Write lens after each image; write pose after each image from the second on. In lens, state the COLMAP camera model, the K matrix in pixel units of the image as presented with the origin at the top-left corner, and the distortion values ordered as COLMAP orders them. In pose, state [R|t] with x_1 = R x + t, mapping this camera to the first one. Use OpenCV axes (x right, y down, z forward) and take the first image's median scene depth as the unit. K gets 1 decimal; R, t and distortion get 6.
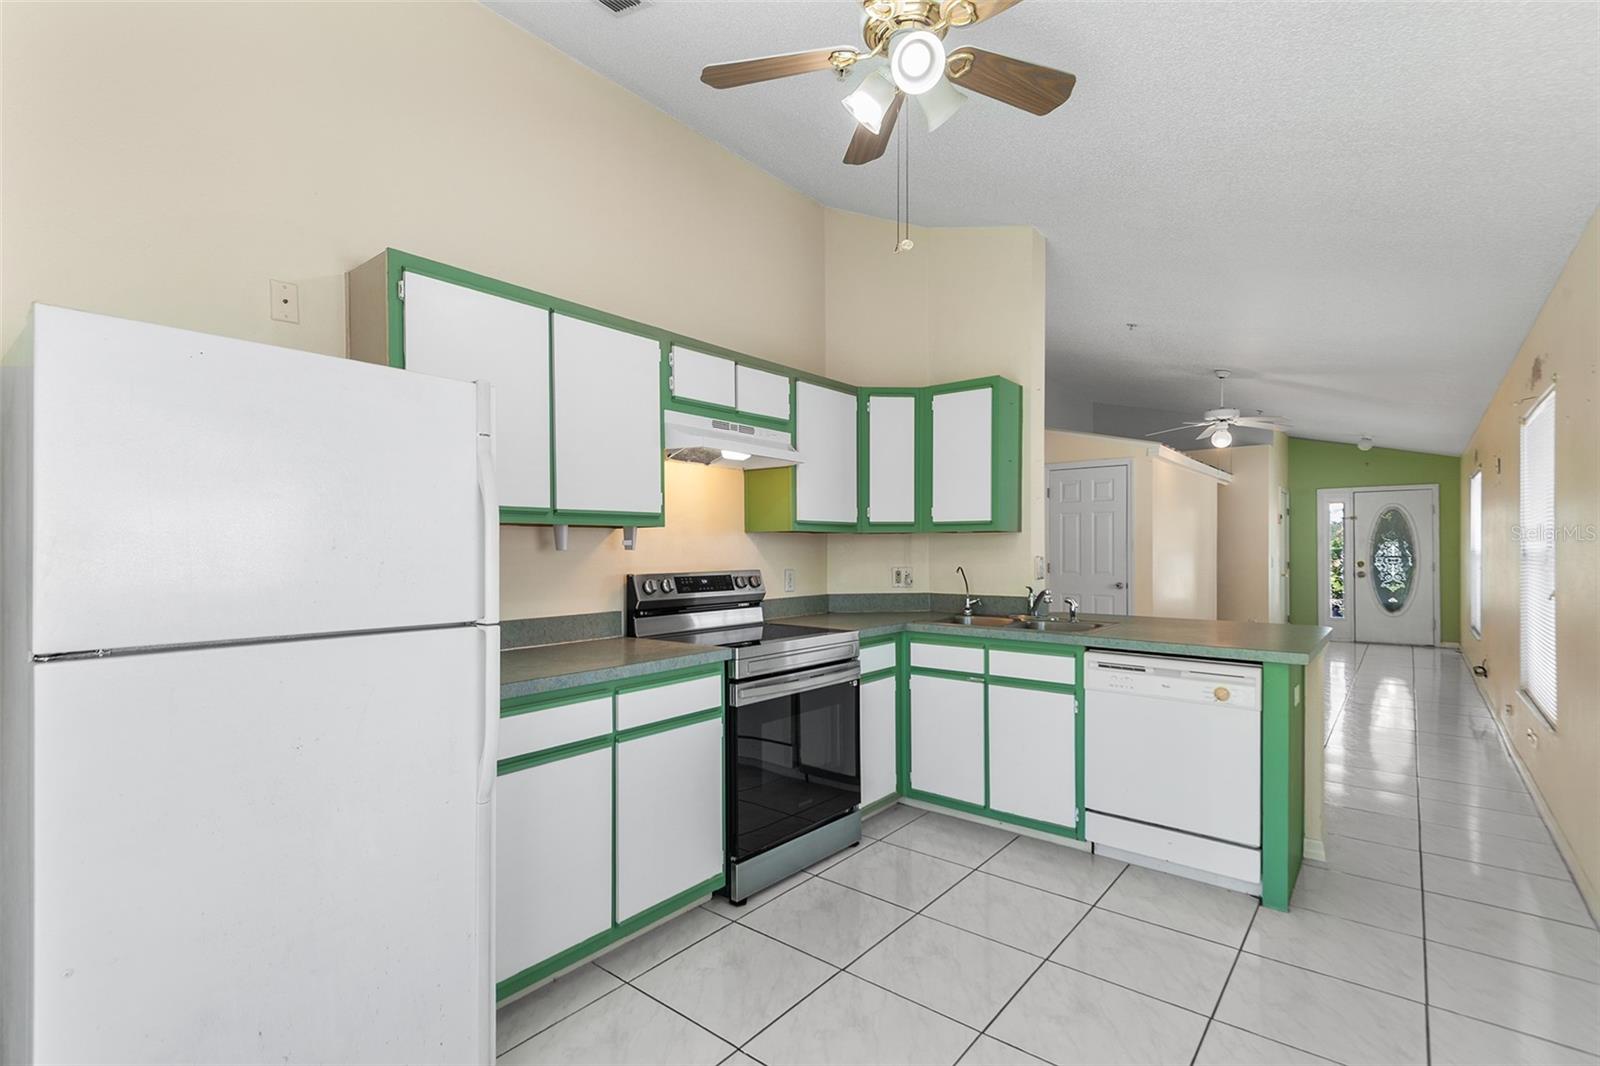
lens RADIAL K [[754.1, 0, 807.2], [0, 754.1, 549.6], [0, 0, 1]] dist [0.028382, -0.006818]
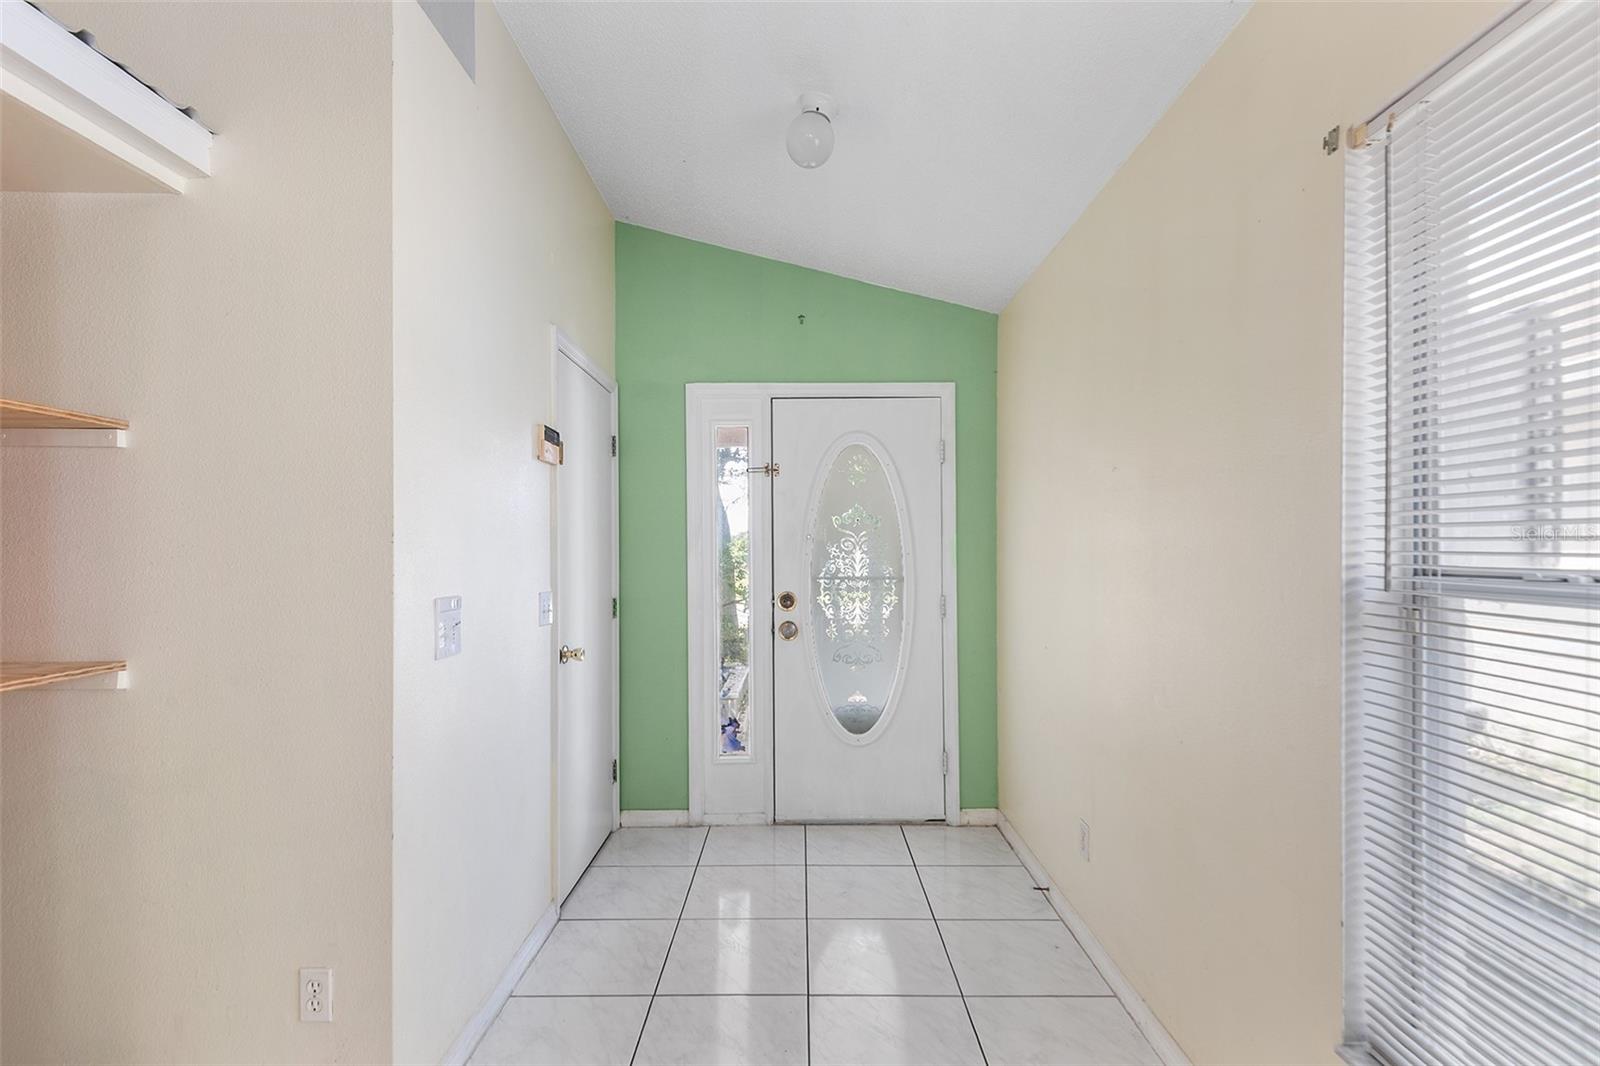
lens RADIAL K [[754.1, 0, 797.0], [0, 754.1, 550.2], [0, 0, 1]] dist [0.028382, -0.006818]
pose [[0.789569, 0.000197, 0.613662, 0.538800], [-0.000348, 1.000000, 0.000127, -0.004649], [-0.613662, -0.000314, 0.789569, 0.757084]]
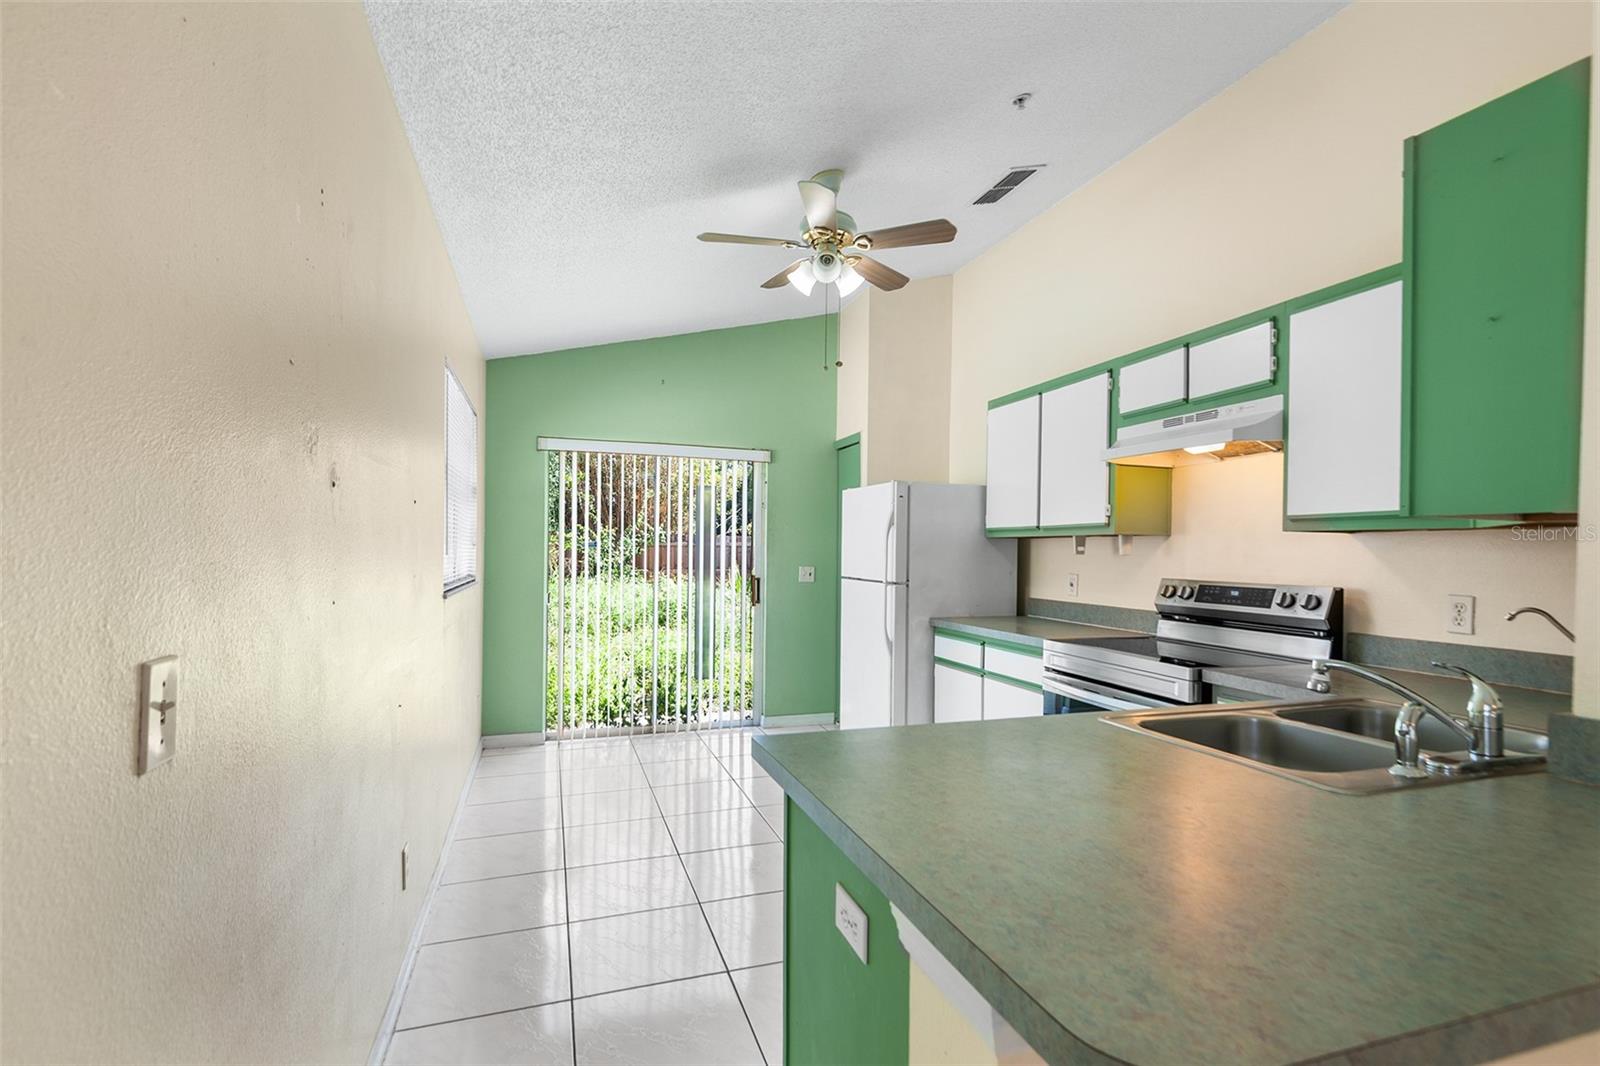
lens RADIAL K [[754.1, 0, 793.2], [0, 754.1, 549.1], [0, 0, 1]] dist [0.028382, -0.006818]
pose [[-0.555173, -0.009232, -0.831684, 0.232260], [-0.015010, 0.999887, -0.001079, 0.000099], [0.831600, 0.011884, -0.555249, 0.283134]]
